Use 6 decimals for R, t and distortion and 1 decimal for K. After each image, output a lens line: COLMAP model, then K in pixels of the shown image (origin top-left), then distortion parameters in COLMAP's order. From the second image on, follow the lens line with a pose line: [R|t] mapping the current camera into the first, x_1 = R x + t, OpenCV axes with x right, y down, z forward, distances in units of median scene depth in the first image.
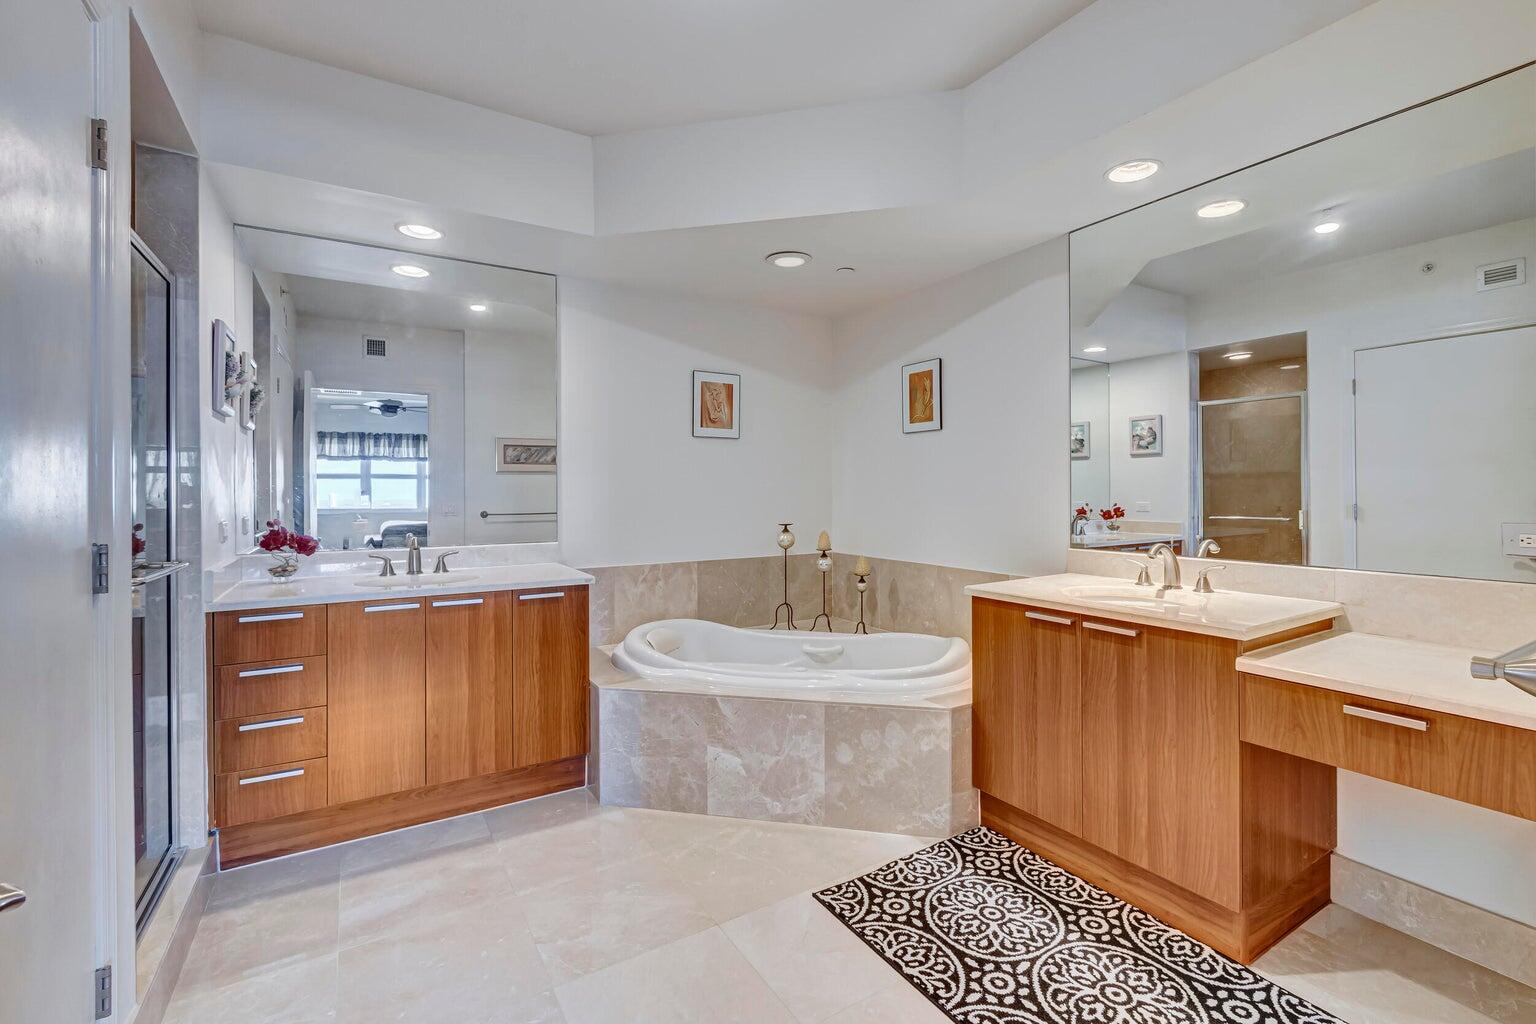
lens RADIAL K [[671.6, 0, 762.2], [0, 671.6, 492.0], [0, 0, 1]] dist [-0.005424, 0.000597]
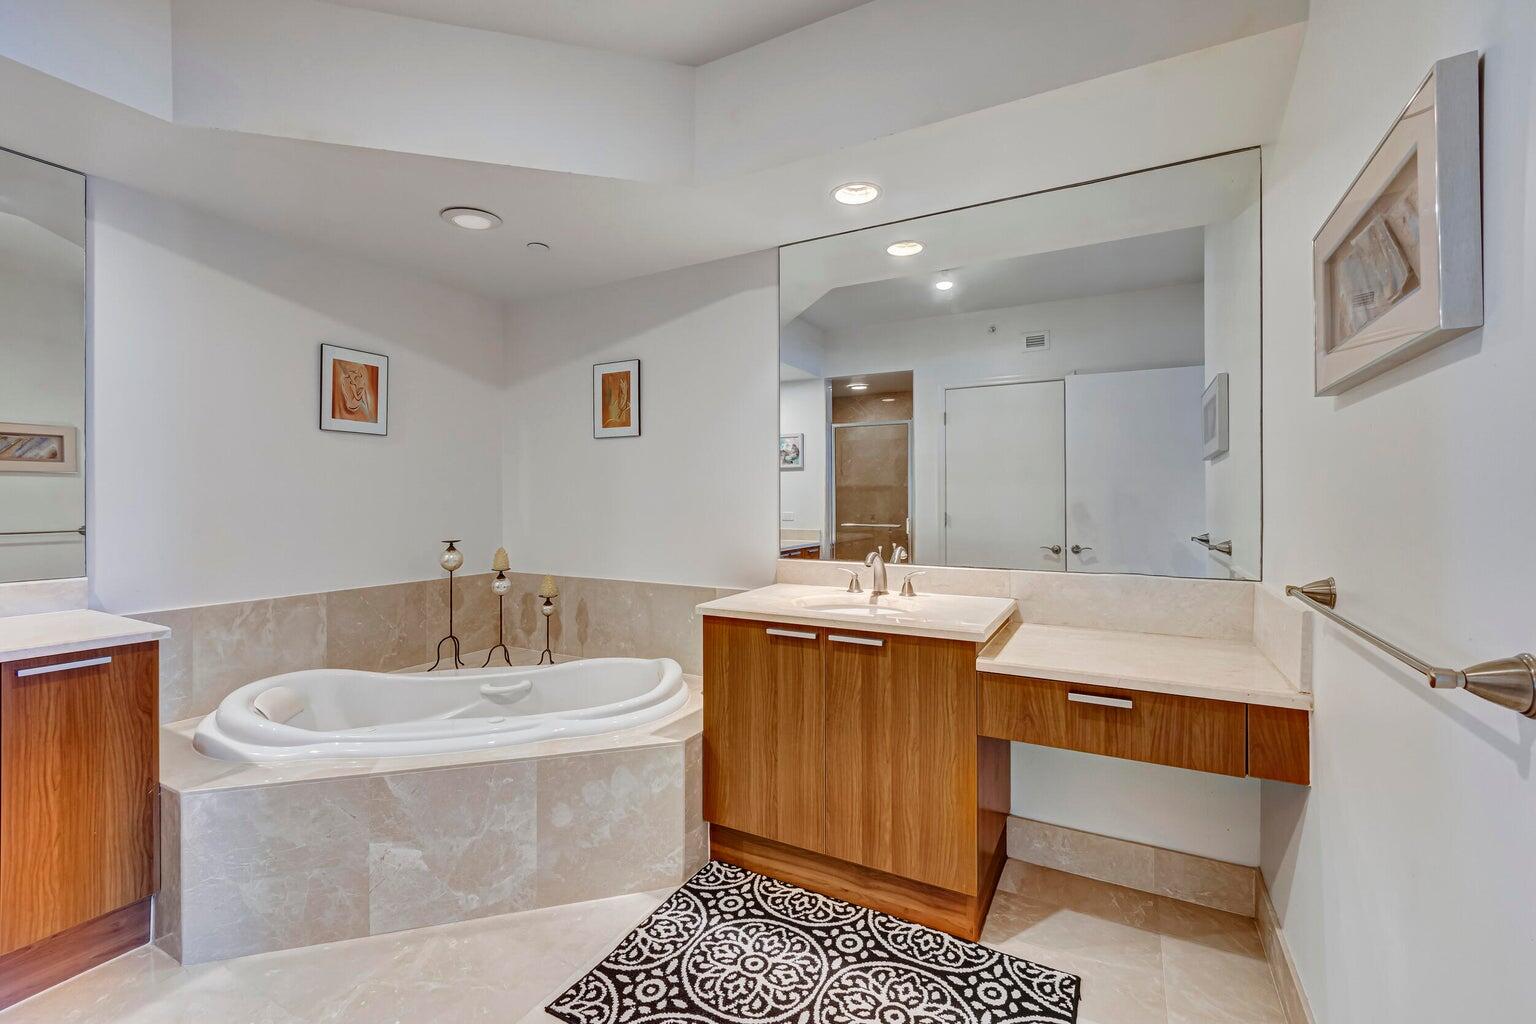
lens RADIAL K [[671.6, 0, 737.8], [0, 671.6, 498.4], [0, 0, 1]] dist [-0.005424, 0.000597]
pose [[0.872301, 0.004344, 0.488951, -0.086615], [-0.002018, 0.999984, -0.005283, -0.001633], [-0.488966, 0.003622, 0.872295, 0.143058]]
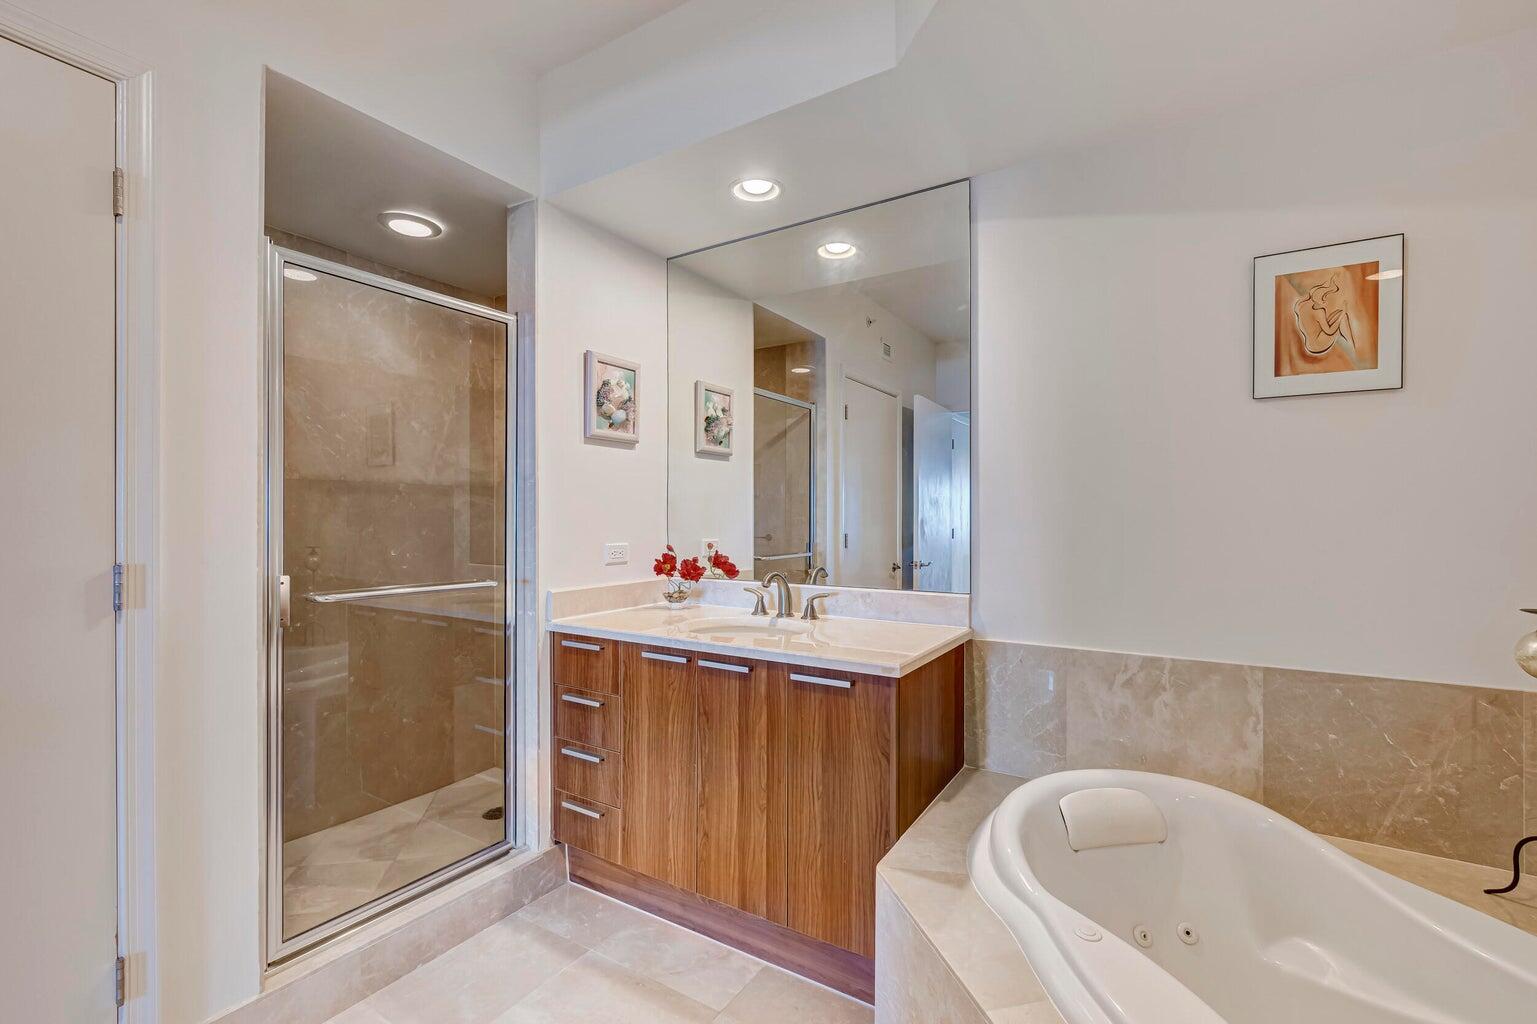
lens RADIAL K [[672.0, 0, 770.6], [0, 672.0, 515.8], [0, 0, 1]] dist [-0.005424, 0.000597]
pose [[0.462170, 0.002962, -0.886786, 0.219652], [-0.001042, 0.999996, 0.002797, -0.003176], [0.886791, -0.000368, 0.462171, 0.682858]]
